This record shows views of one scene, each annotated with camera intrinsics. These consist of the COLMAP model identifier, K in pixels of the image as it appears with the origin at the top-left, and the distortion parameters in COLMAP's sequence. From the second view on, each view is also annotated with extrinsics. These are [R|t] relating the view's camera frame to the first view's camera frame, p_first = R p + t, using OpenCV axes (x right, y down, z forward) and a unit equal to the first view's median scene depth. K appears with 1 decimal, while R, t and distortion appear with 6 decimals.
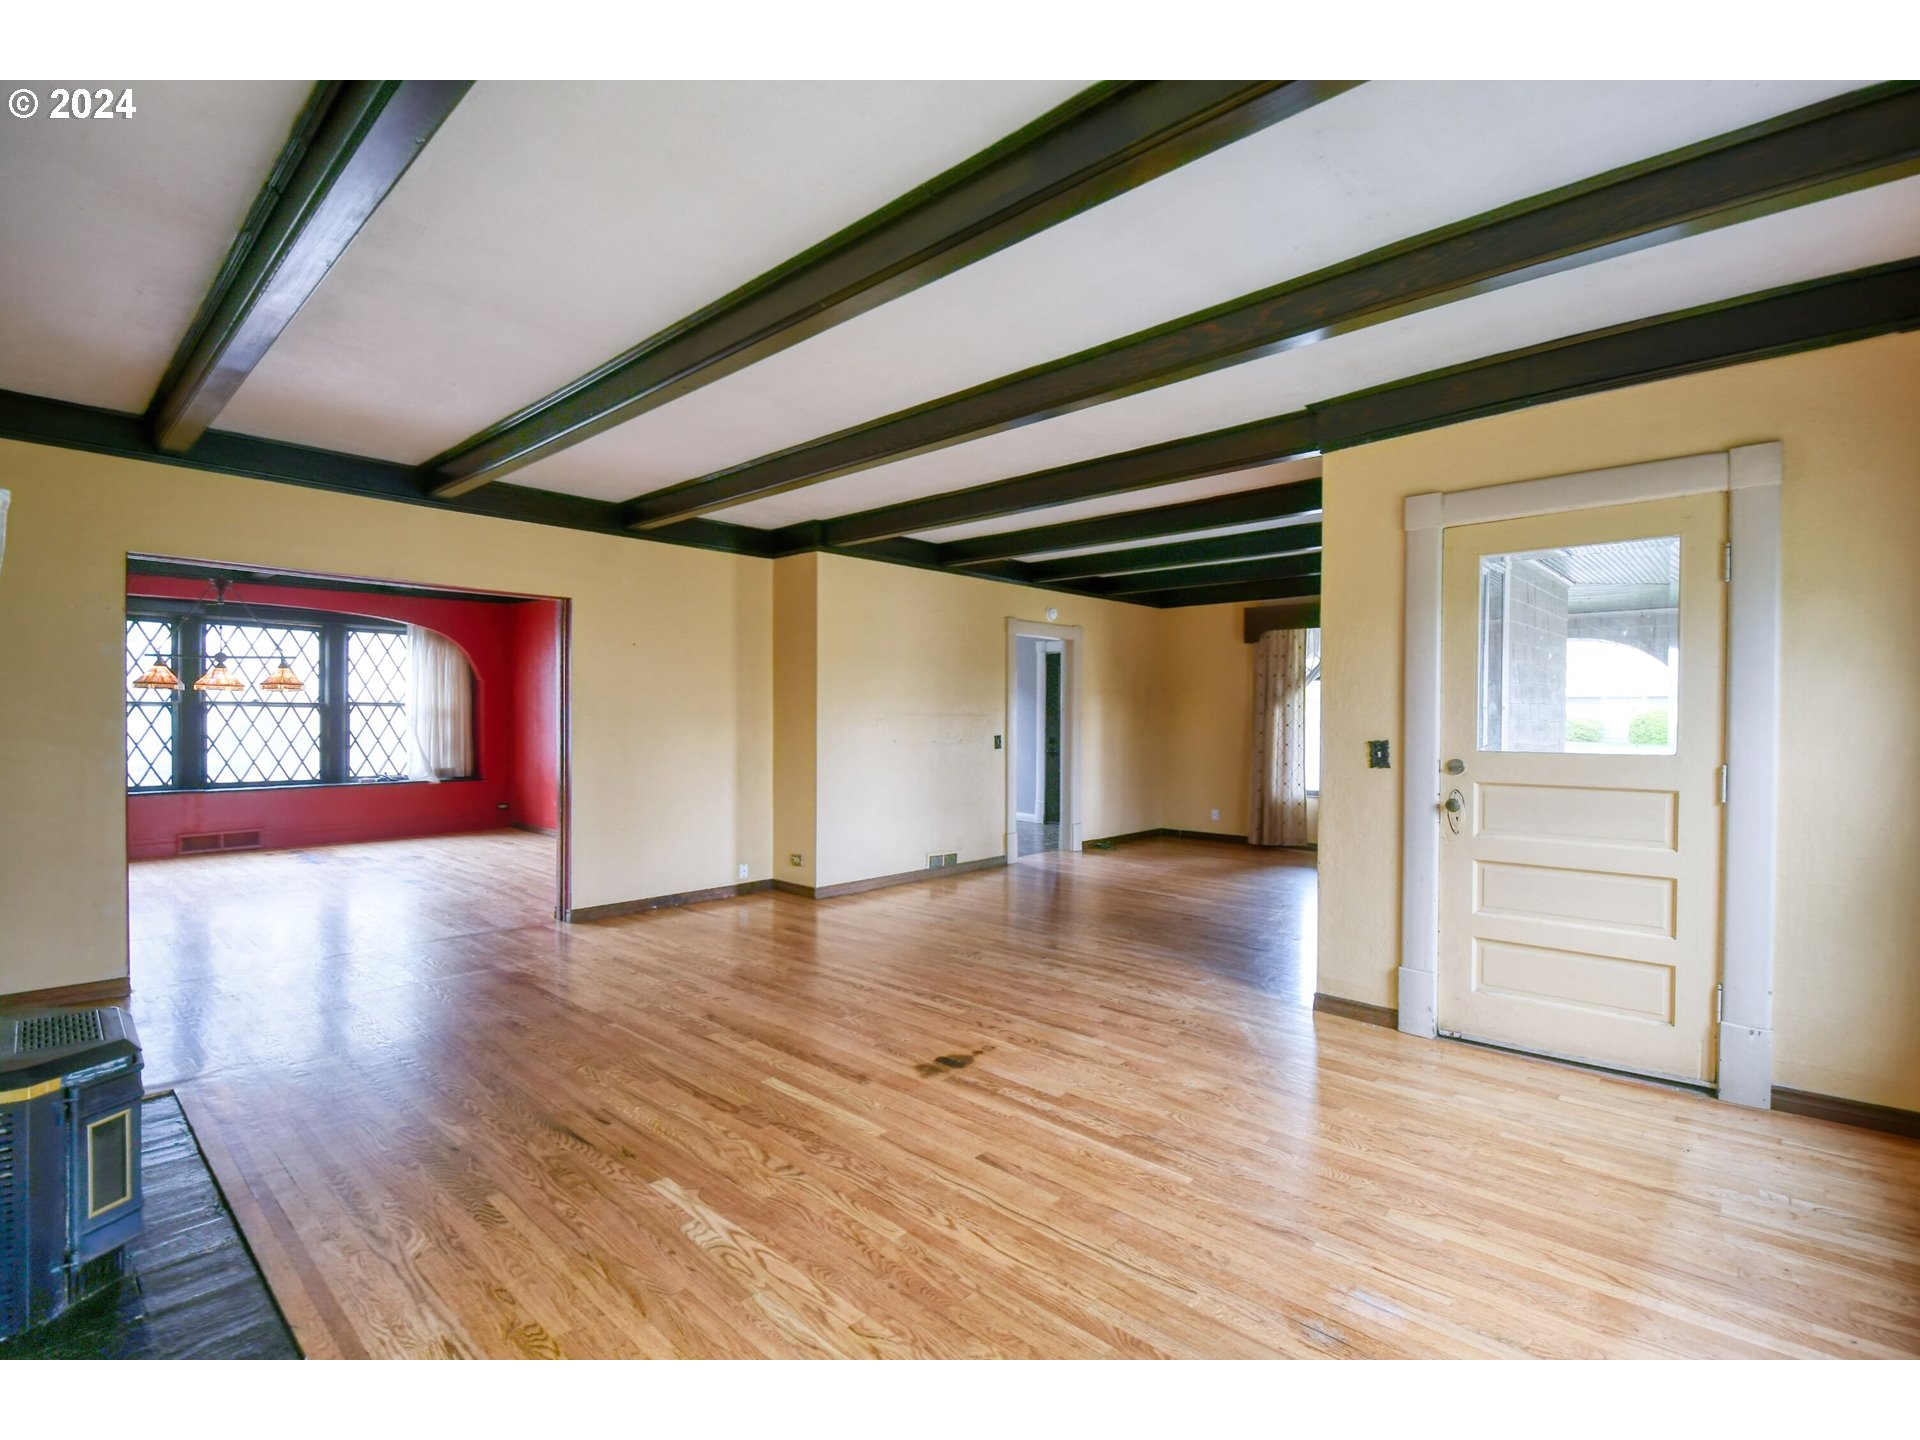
lens RADIAL K [[914.3, 0, 955.1], [0, 914.3, 725.4], [0, 0, 1]] dist [0.002865, -0.020072]
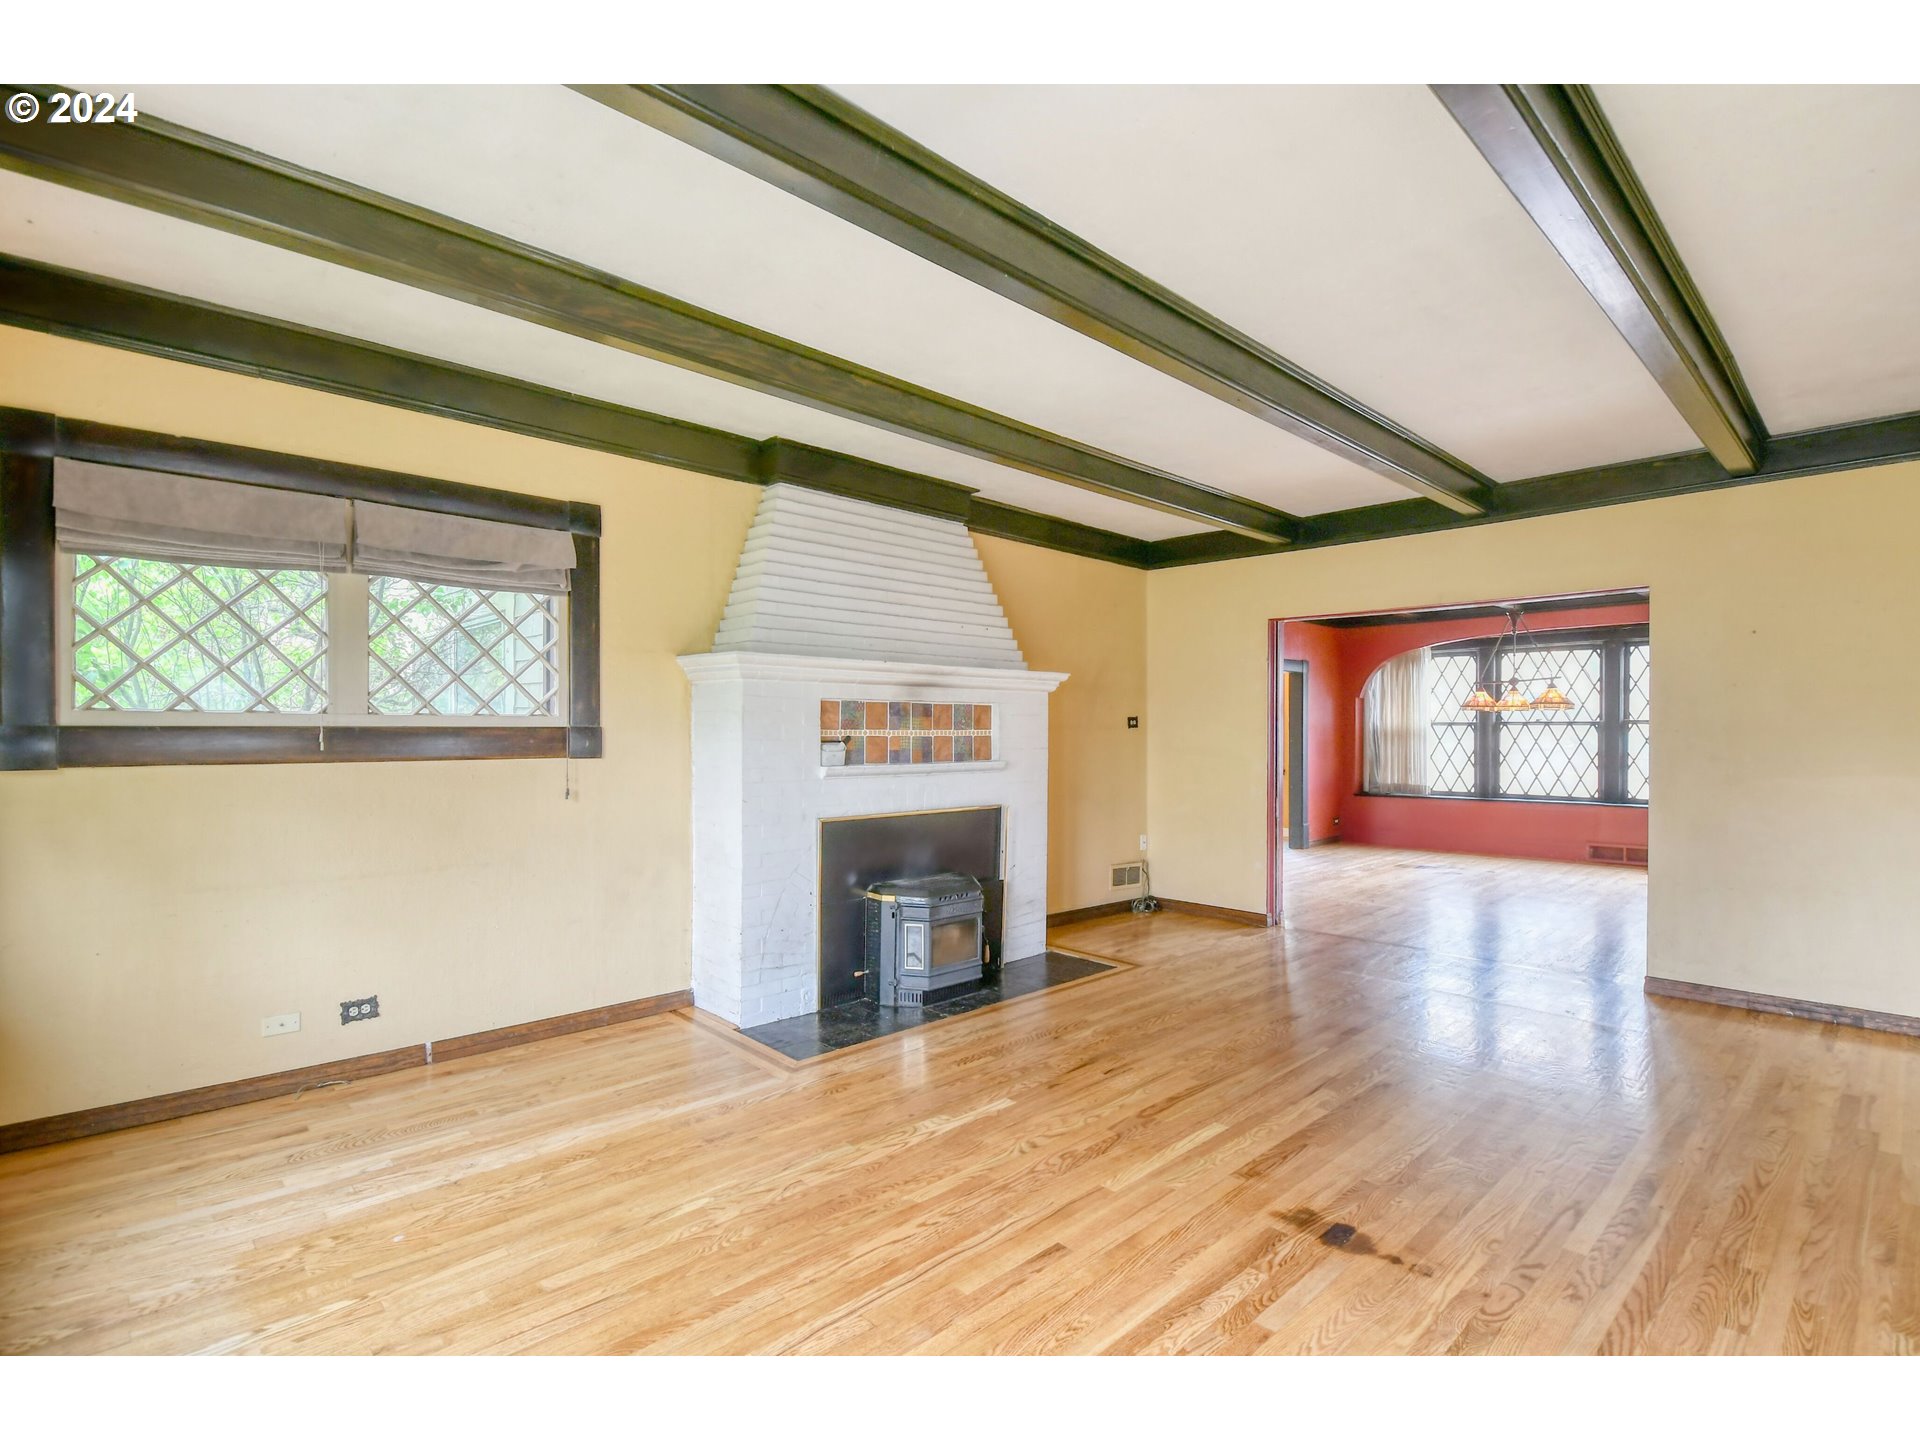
lens RADIAL K [[914.3, 0, 955.1], [0, 914.3, 725.4], [0, 0, 1]] dist [0.002865, -0.020072]
pose [[-0.082853, -0.010026, -0.996511, 0.726596], [-0.014564, 0.999855, -0.008849, -0.002366], [0.996455, 0.013780, -0.082987, 0.792746]]
